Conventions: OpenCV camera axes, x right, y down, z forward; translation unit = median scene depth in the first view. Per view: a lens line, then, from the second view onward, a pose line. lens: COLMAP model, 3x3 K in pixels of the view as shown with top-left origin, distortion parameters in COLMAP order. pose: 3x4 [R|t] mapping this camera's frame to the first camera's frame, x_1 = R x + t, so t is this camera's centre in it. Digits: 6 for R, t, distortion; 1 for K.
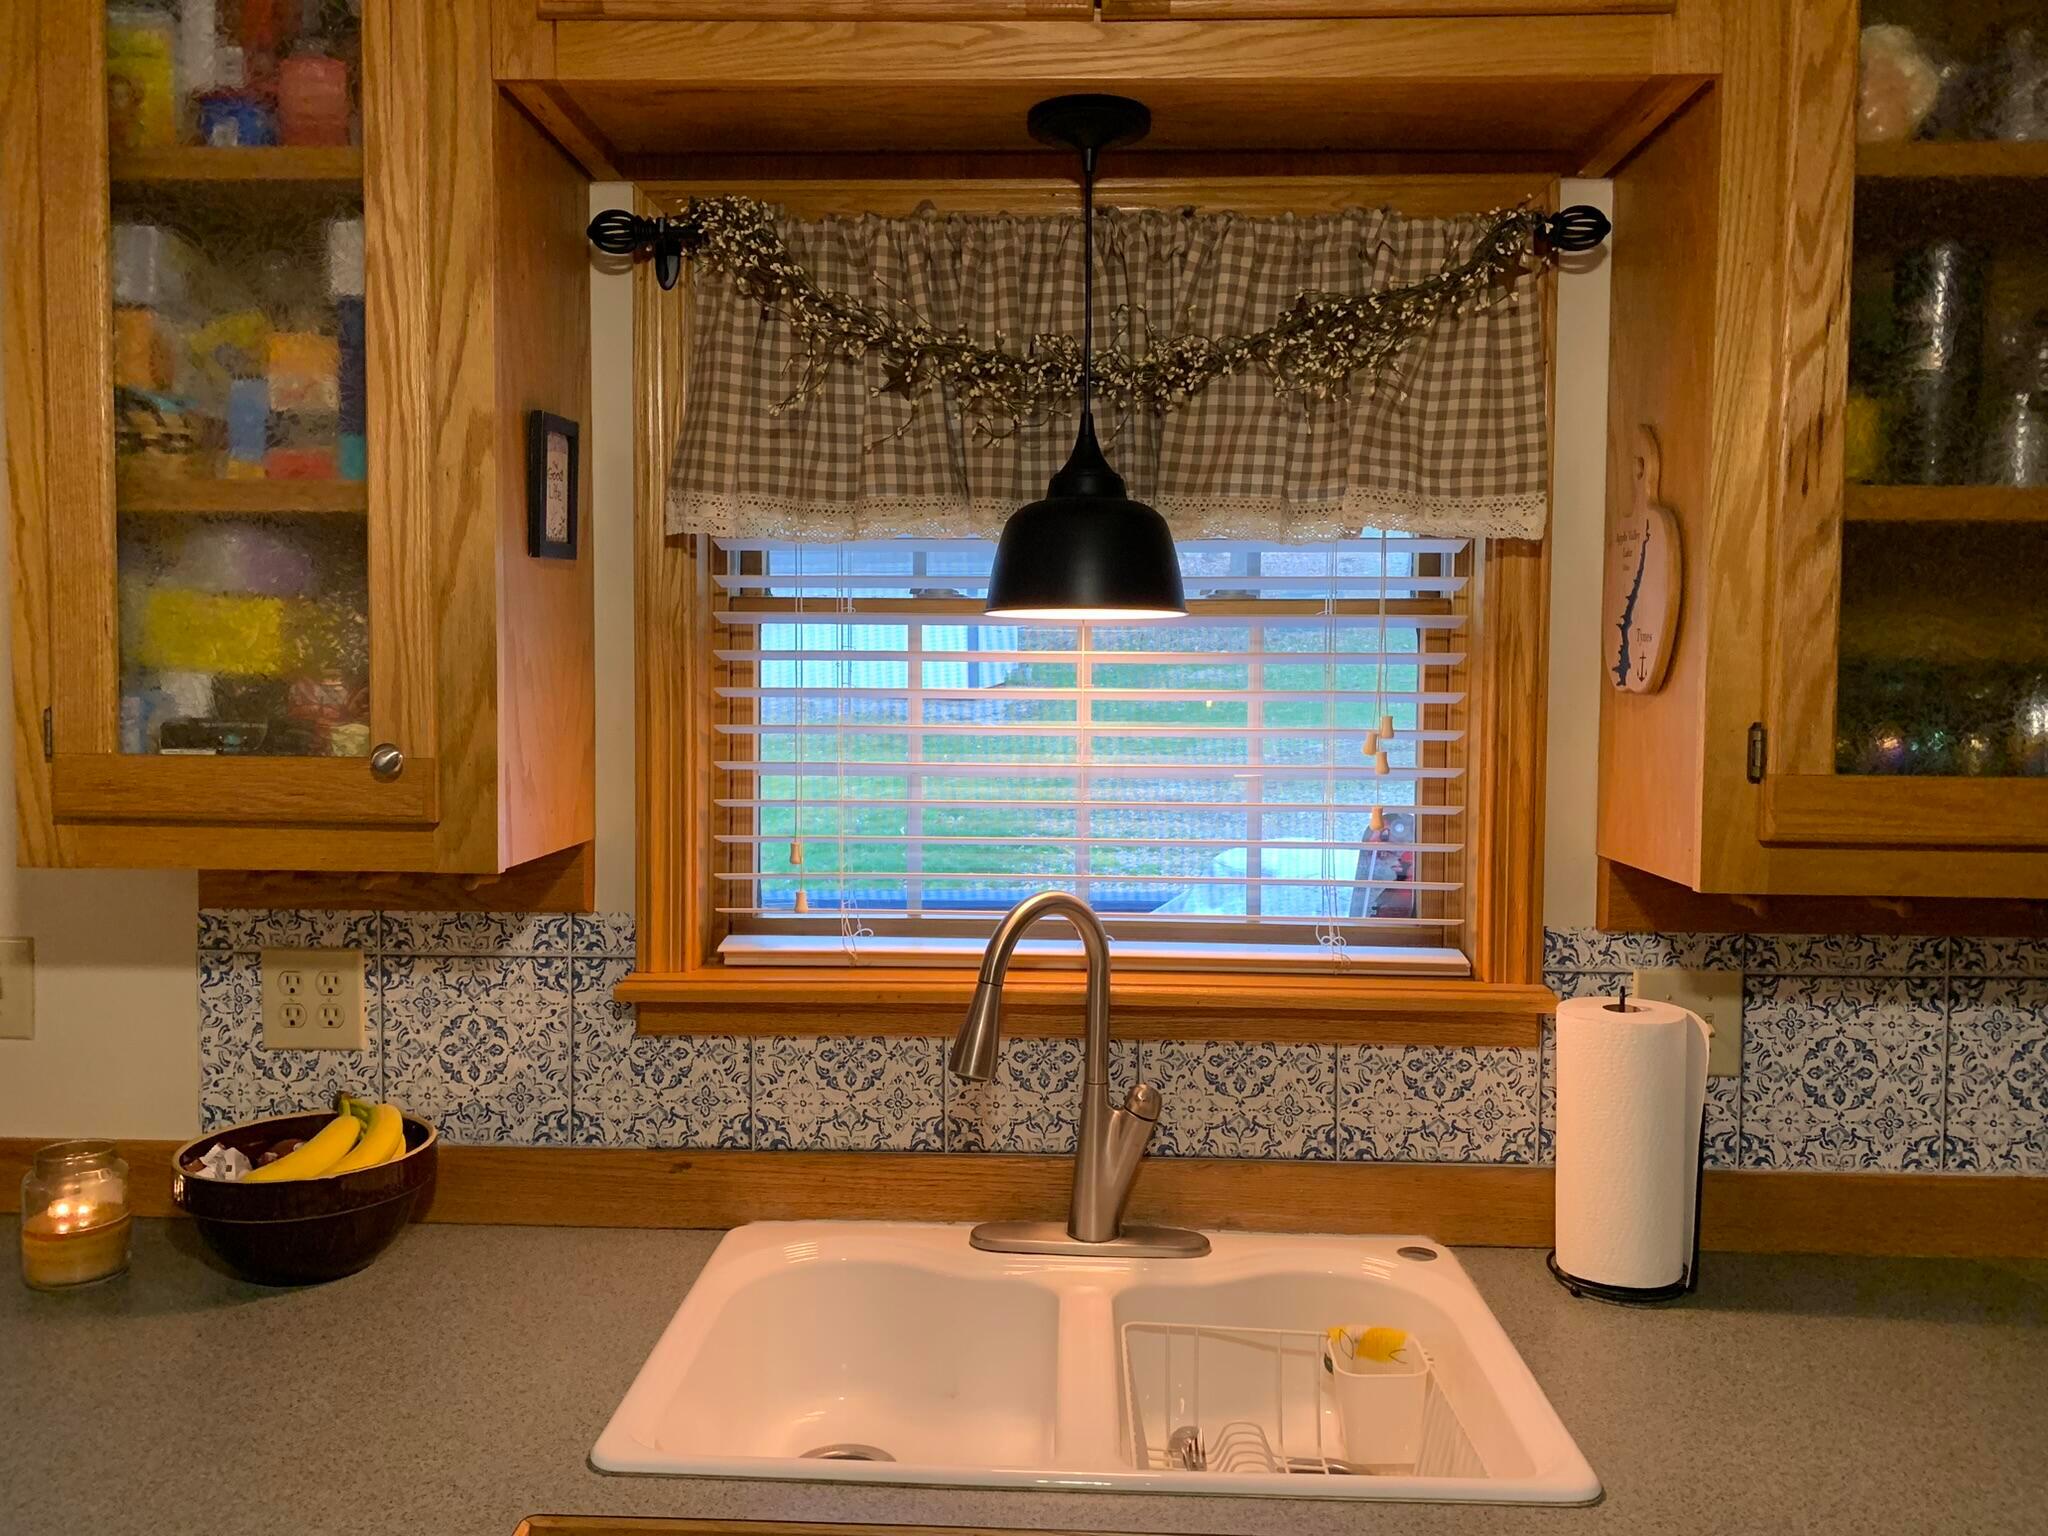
lens RADIAL K [[1559.5, 0, 1015.7], [0, 1559.5, 735.1], [0, 0, 1]] dist [0.009082, -0.003546]
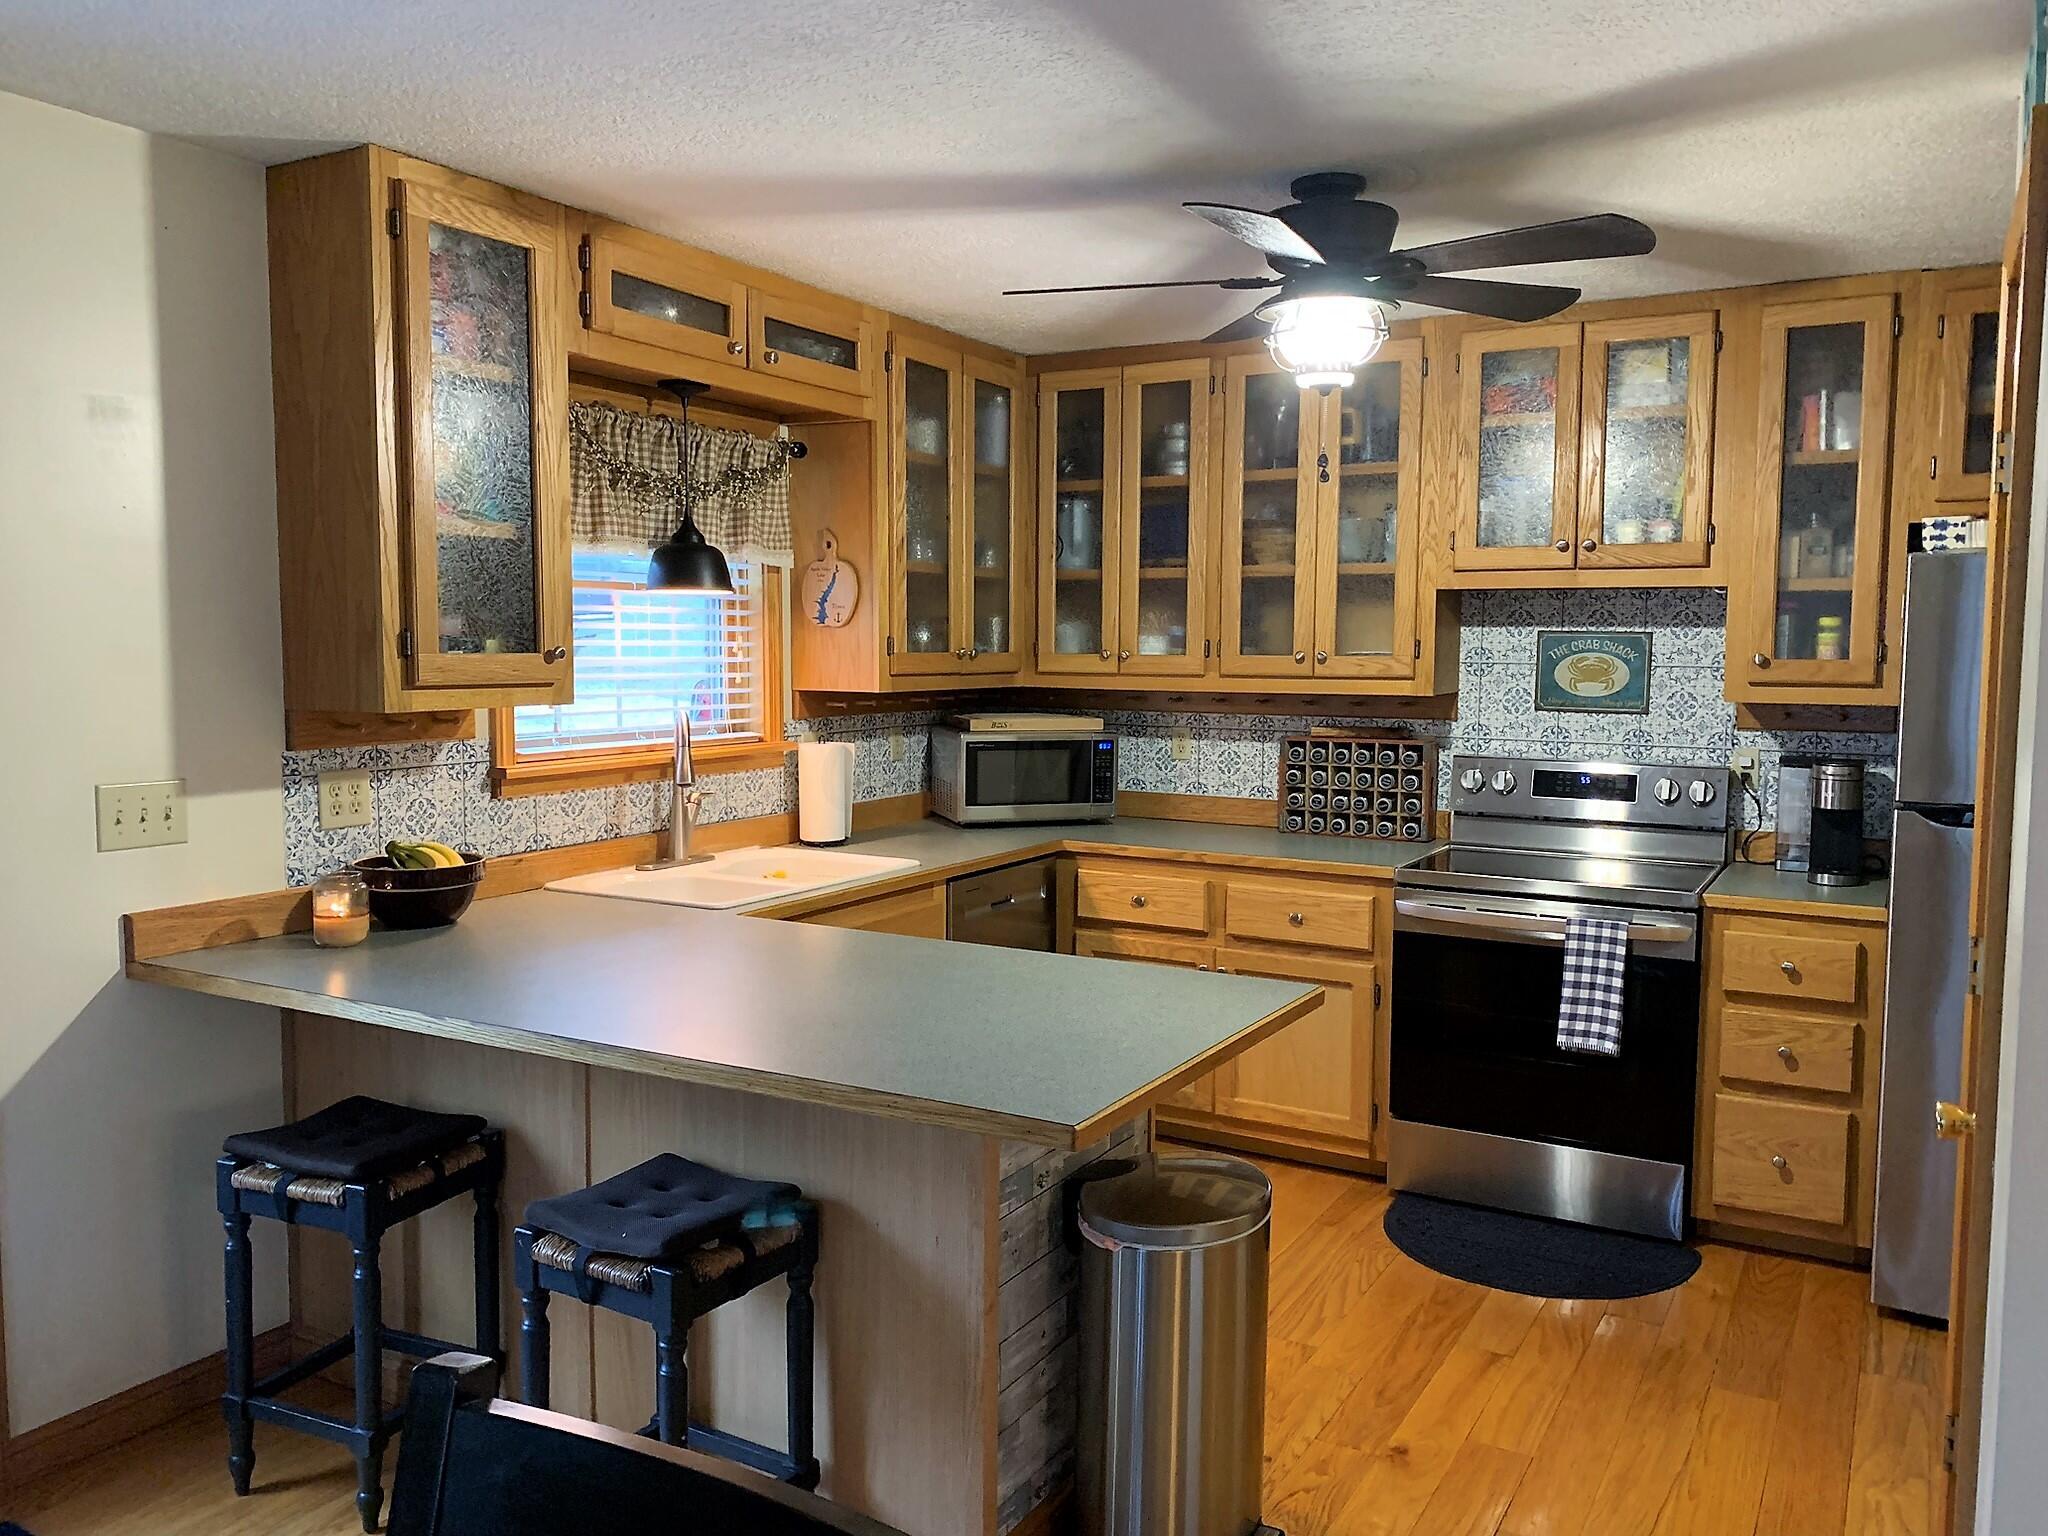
lens RADIAL K [[1559.5, 0, 1024.0], [0, 1559.5, 764.3], [0, 0, 1]] dist [0.009082, -0.003546]
pose [[0.442984, -0.073158, 0.893540, -1.689411], [0.029406, 0.997314, 0.067076, 0.035527], [-0.896047, -0.003438, 0.443945, -0.465706]]
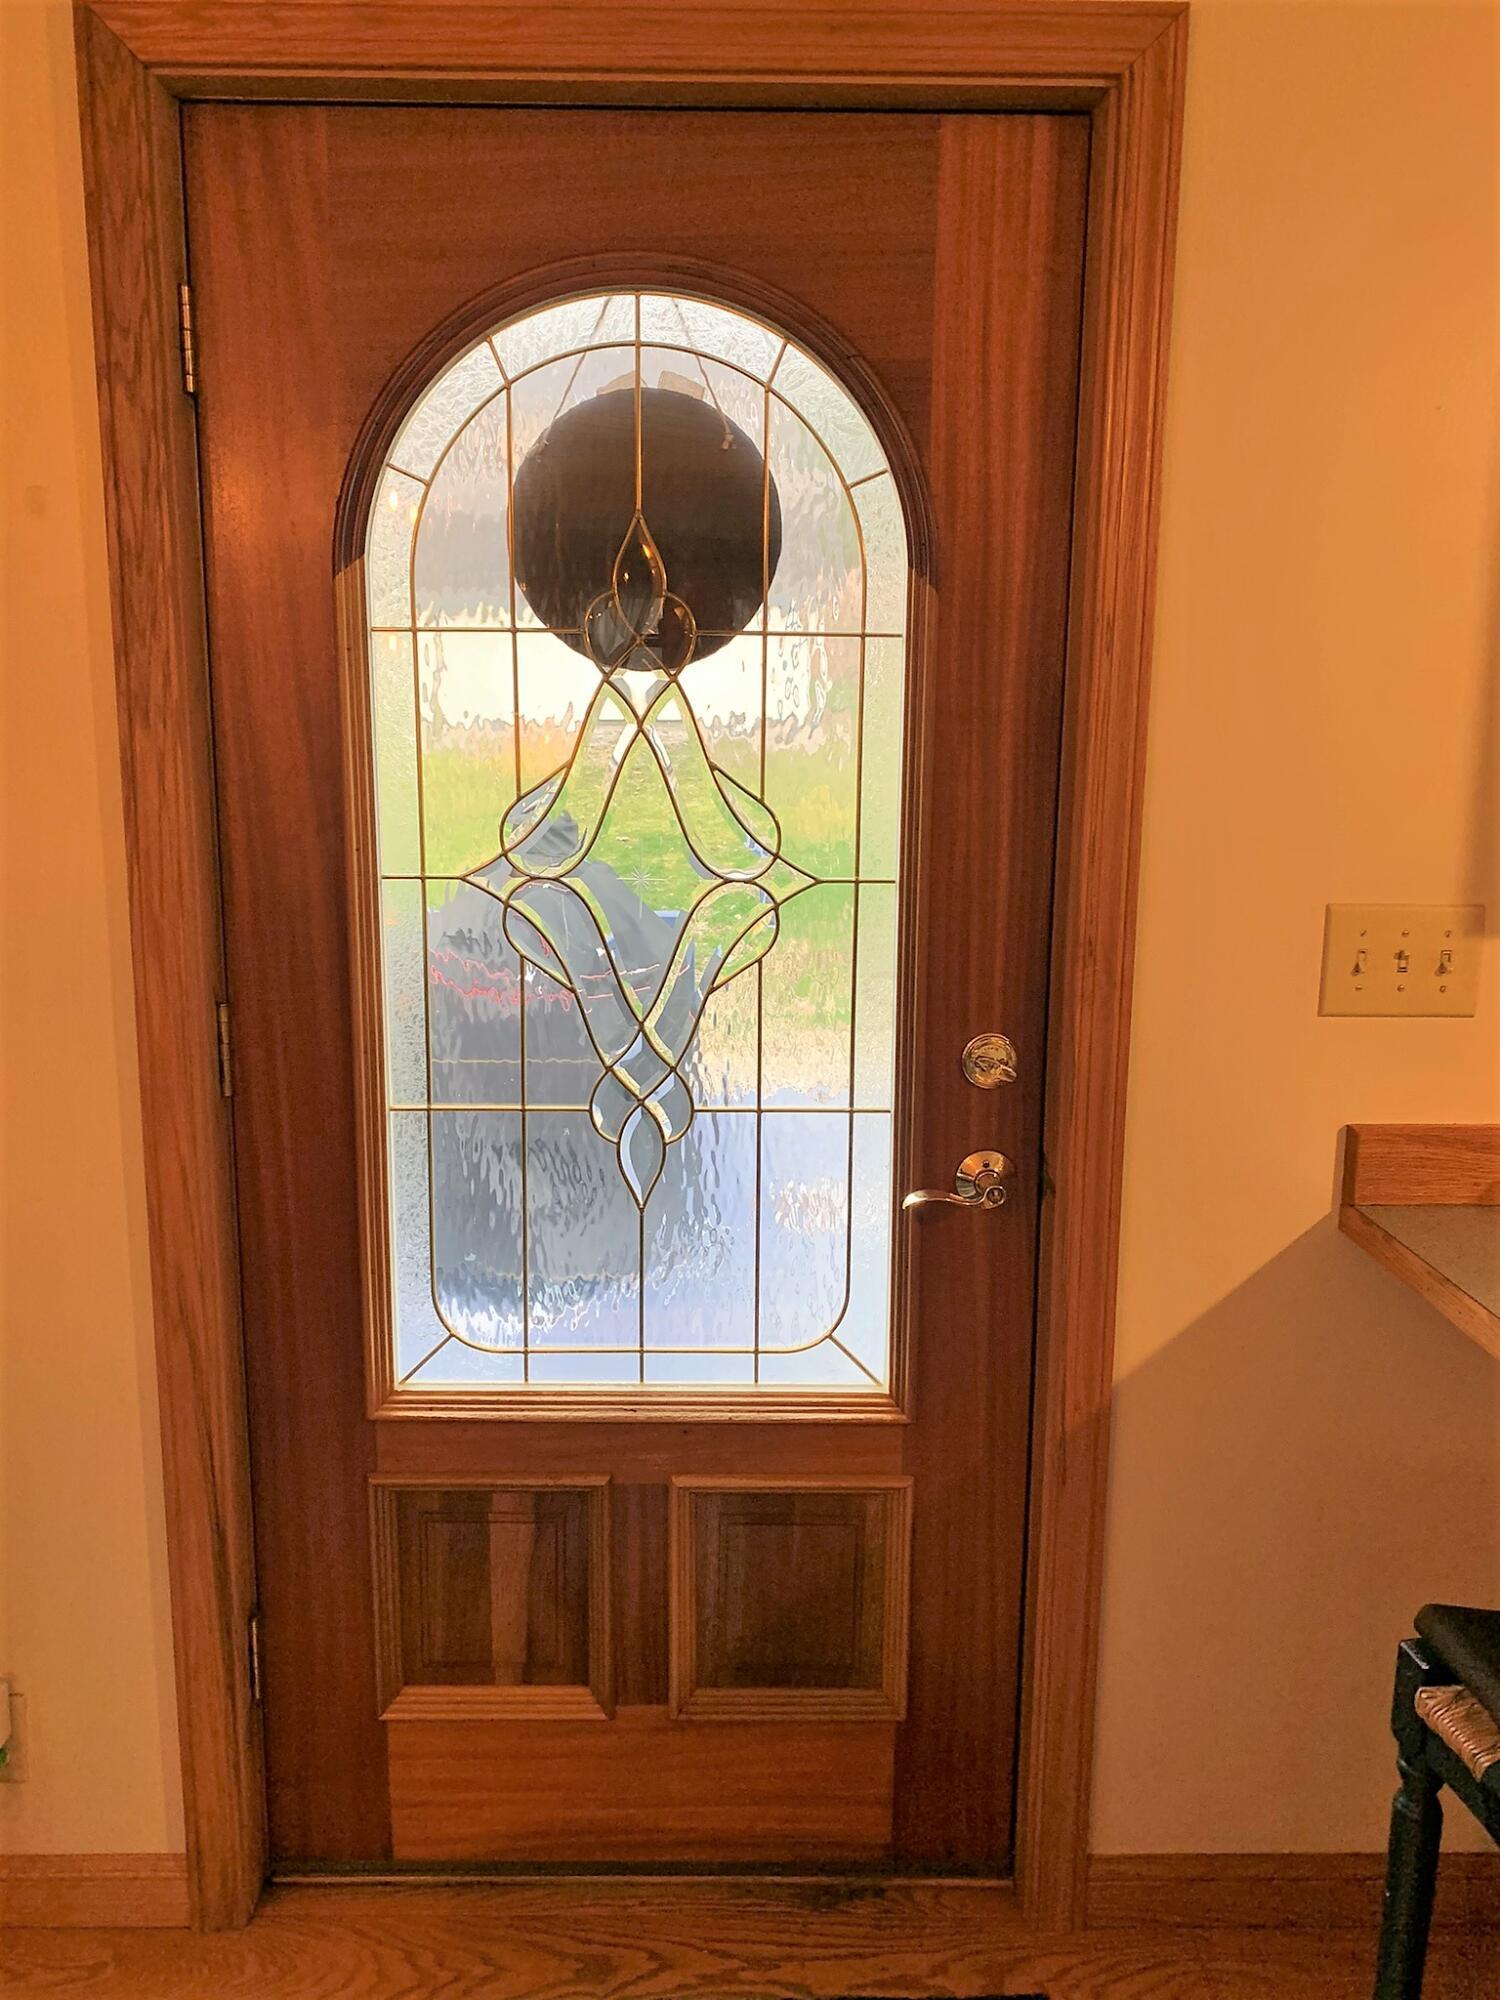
lens RADIAL K [[1523.0, 0, 748.9], [0, 1523.0, 998.0], [0, 0, 1]] dist [0.009082, -0.003546]
pose [[0.997248, -0.012666, 0.073042, -1.125783], [0.002126, 0.989777, 0.142607, 0.059534], [-0.074102, -0.142059, 0.987081, 0.173293]]
